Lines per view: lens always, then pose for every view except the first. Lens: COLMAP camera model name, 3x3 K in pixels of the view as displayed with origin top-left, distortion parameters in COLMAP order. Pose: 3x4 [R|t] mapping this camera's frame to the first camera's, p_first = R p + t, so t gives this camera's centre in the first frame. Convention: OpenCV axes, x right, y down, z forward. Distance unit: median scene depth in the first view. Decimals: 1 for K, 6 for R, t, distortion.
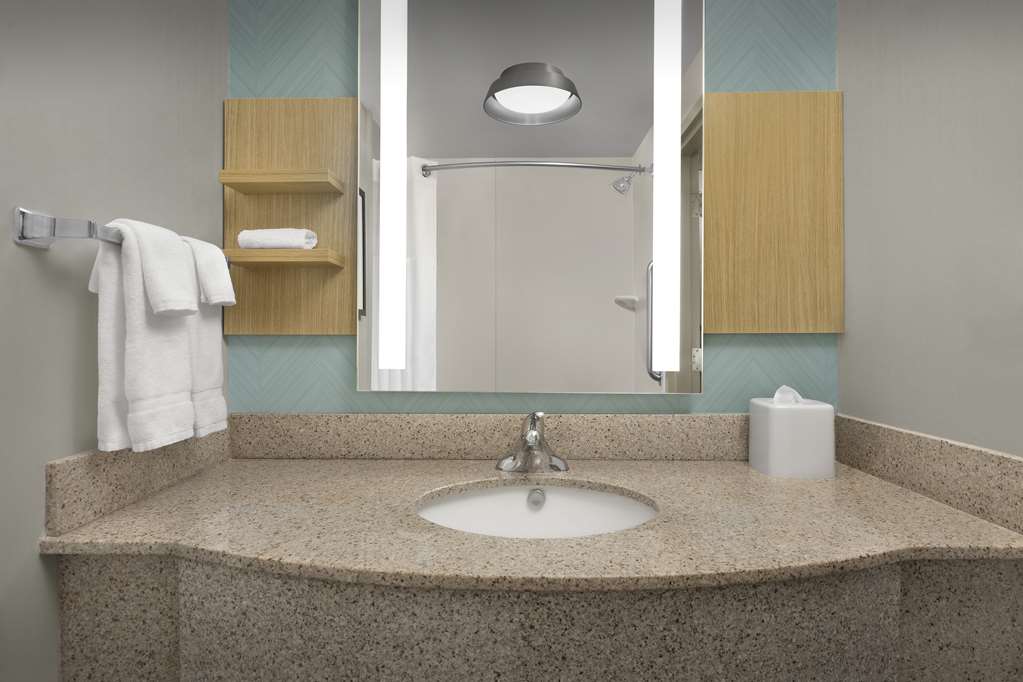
lens RADIAL K [[559.5, 0, 512.7], [0, 559.5, 336.4], [0, 0, 1]] dist [-0.001036, -0.000591]
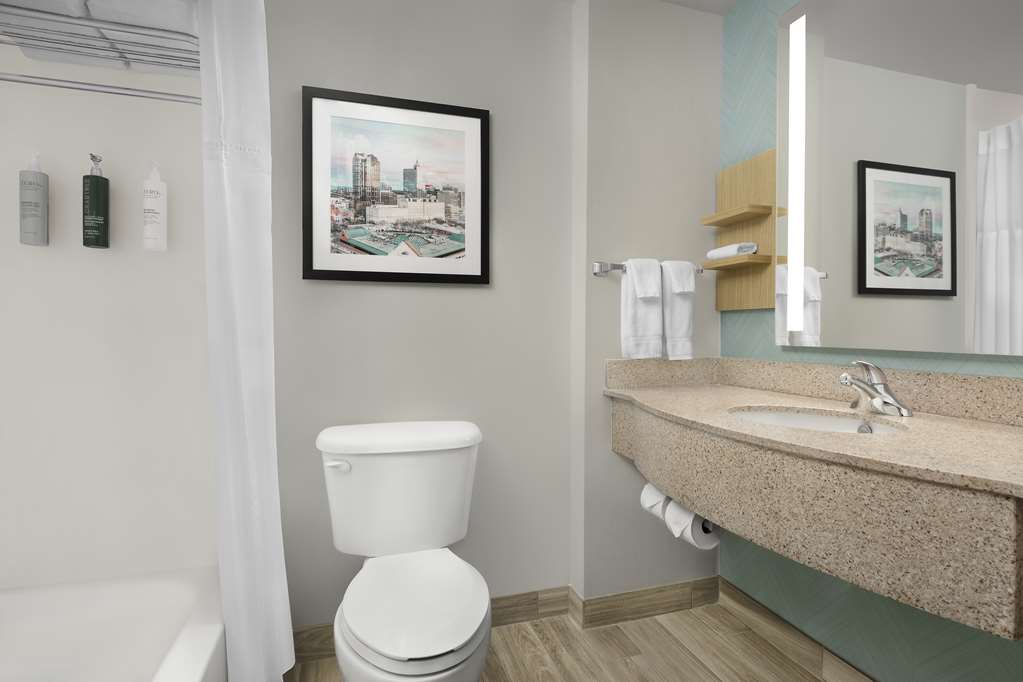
lens RADIAL K [[523.0, 0, 513.2], [0, 523.0, 337.6], [0, 0, 1]] dist [-0.000245, 0.000031]
pose [[0.319691, 0.011154, -0.947456, 1.292369], [-0.001865, 0.999936, 0.011143, 0.099679], [0.947520, -0.001795, 0.319691, -0.166940]]
